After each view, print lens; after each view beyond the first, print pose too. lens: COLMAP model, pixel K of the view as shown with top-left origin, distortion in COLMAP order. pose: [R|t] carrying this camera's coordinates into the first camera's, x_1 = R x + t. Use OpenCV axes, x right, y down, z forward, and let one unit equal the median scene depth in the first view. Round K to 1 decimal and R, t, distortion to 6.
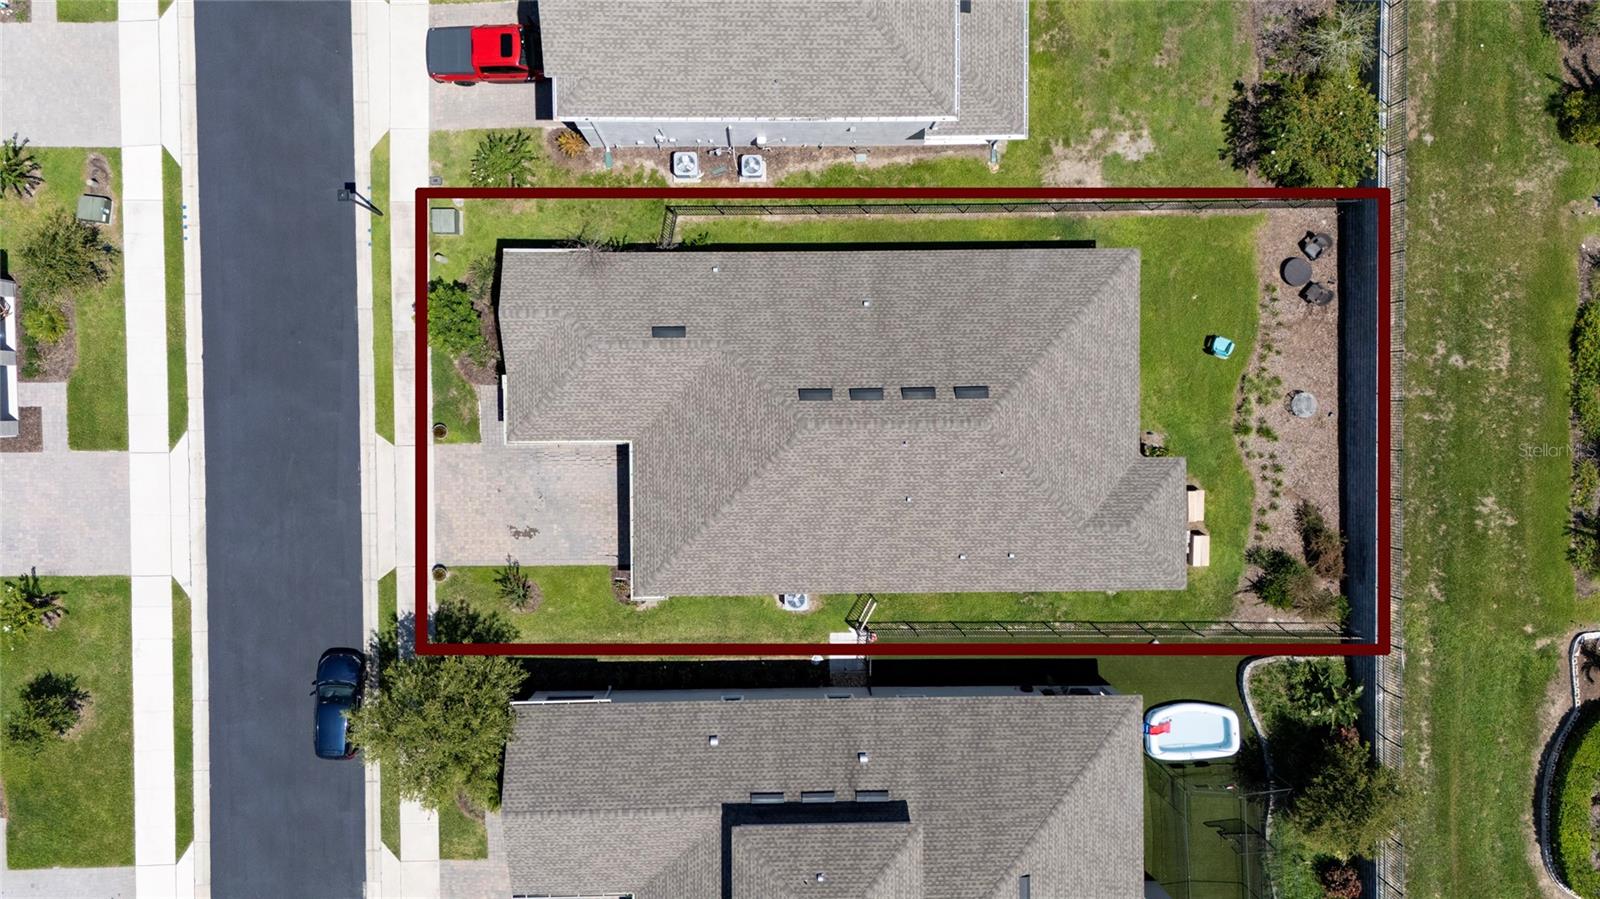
lens RADIAL K [[1191.8, 0, 800.0], [0, 1191.8, 449.5], [0, 0, 1]] dist [0.082602, -0.099455]
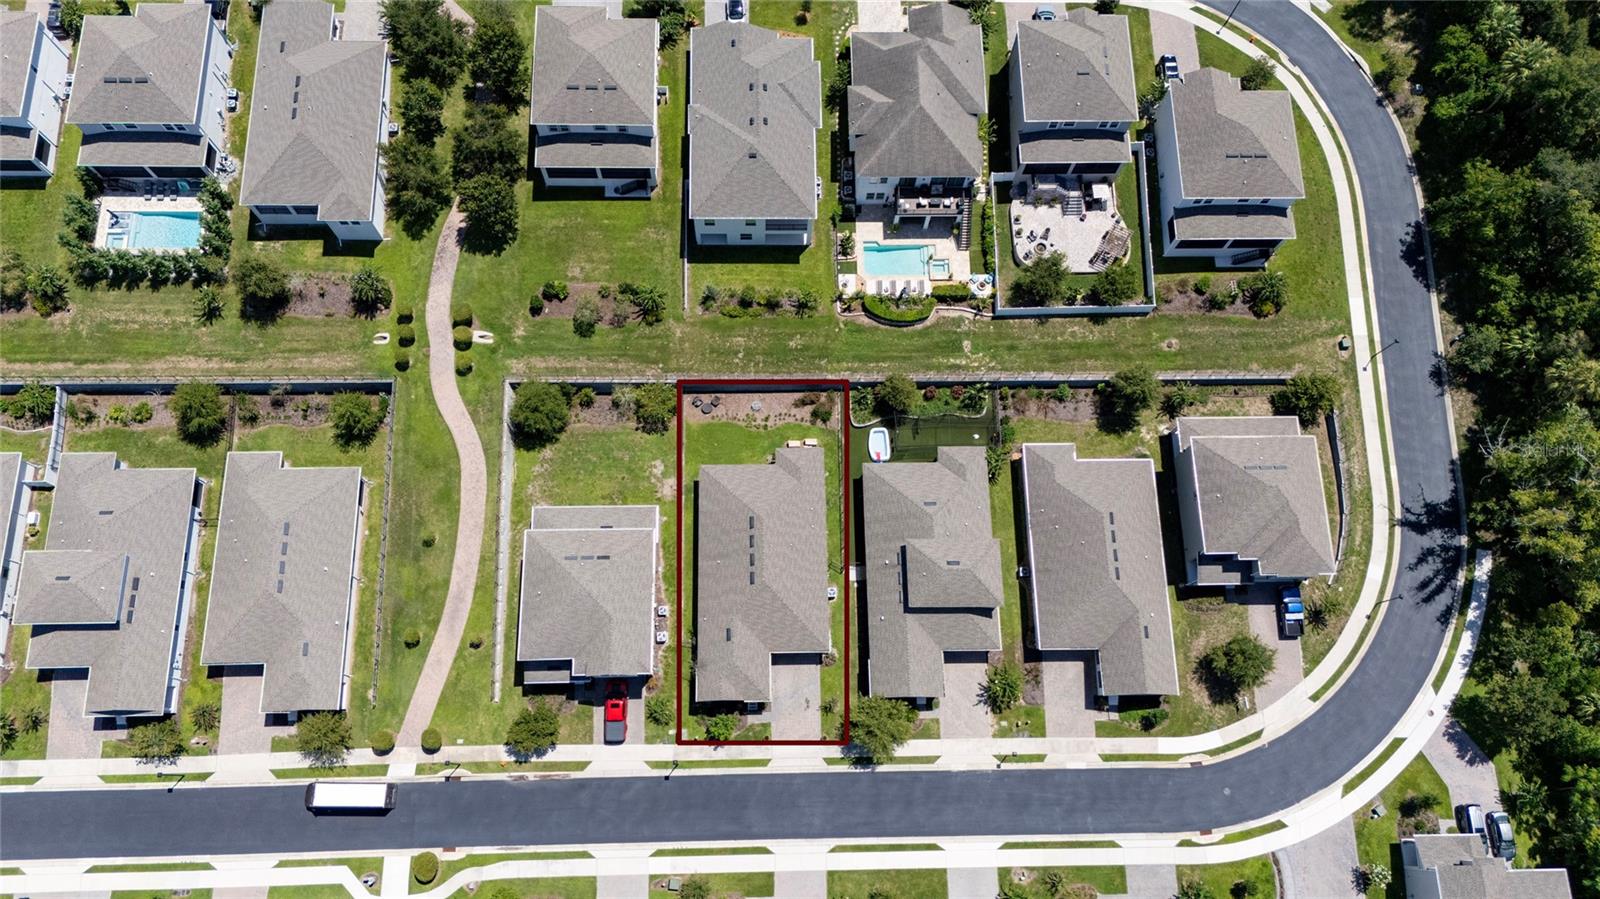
lens RADIAL K [[1191.8, 0, 800.0], [0, 1191.8, 449.5], [0, 0, 1]] dist [0.082602, -0.099455]
pose [[-0.008074, -0.964512, 0.263914, -0.381806], [0.999966, -0.007358, 0.003701, 0.049727], [-0.001628, 0.263935, 0.964539, -1.548527]]
